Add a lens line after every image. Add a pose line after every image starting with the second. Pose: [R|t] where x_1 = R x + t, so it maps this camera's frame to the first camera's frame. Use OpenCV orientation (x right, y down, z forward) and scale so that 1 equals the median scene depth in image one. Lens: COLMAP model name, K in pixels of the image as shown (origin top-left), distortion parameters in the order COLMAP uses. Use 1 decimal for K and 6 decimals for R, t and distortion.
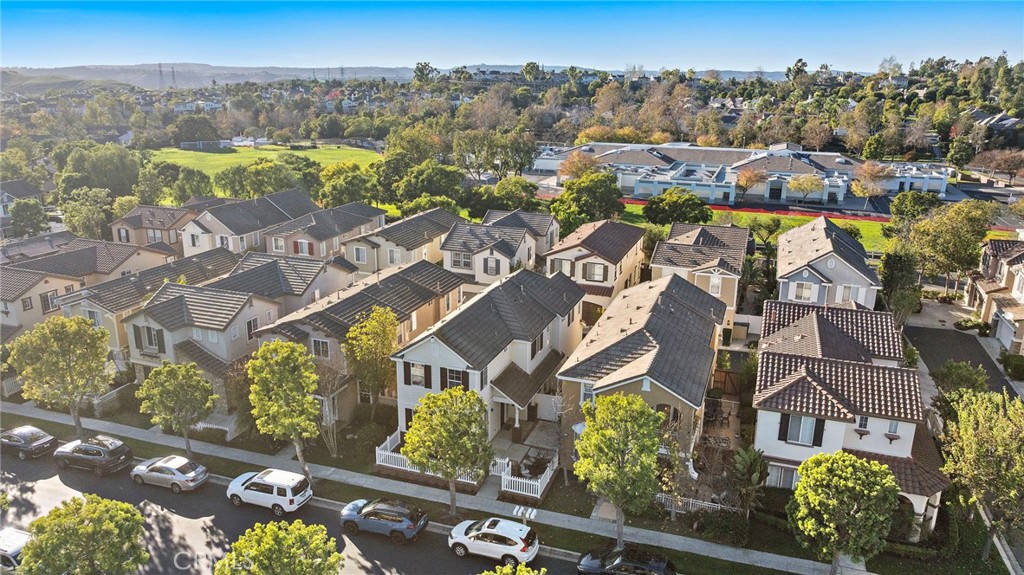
lens RADIAL K [[717.5, 0, 511.8], [0, 717.5, 287.6], [0, 0, 1]] dist [0.008074, 0.001276]
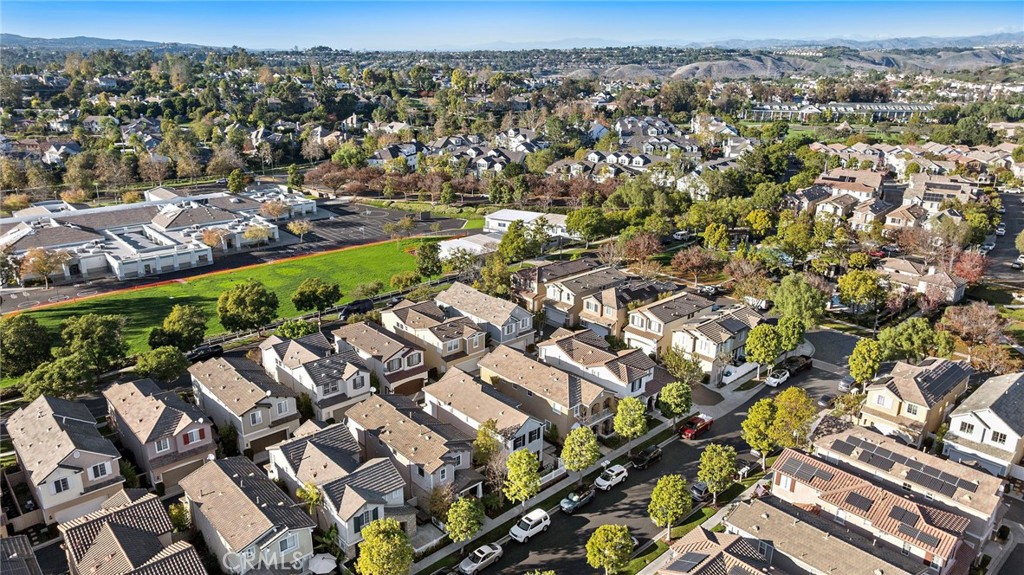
lens RADIAL K [[717.5, 0, 512.0], [0, 717.5, 287.0], [0, 0, 1]] dist [0.008074, 0.001276]
pose [[0.468376, -0.286712, 0.835715, -1.009667], [0.246380, 0.950746, 0.188093, -0.397856], [-0.848482, 0.117805, 0.515947, -0.003472]]
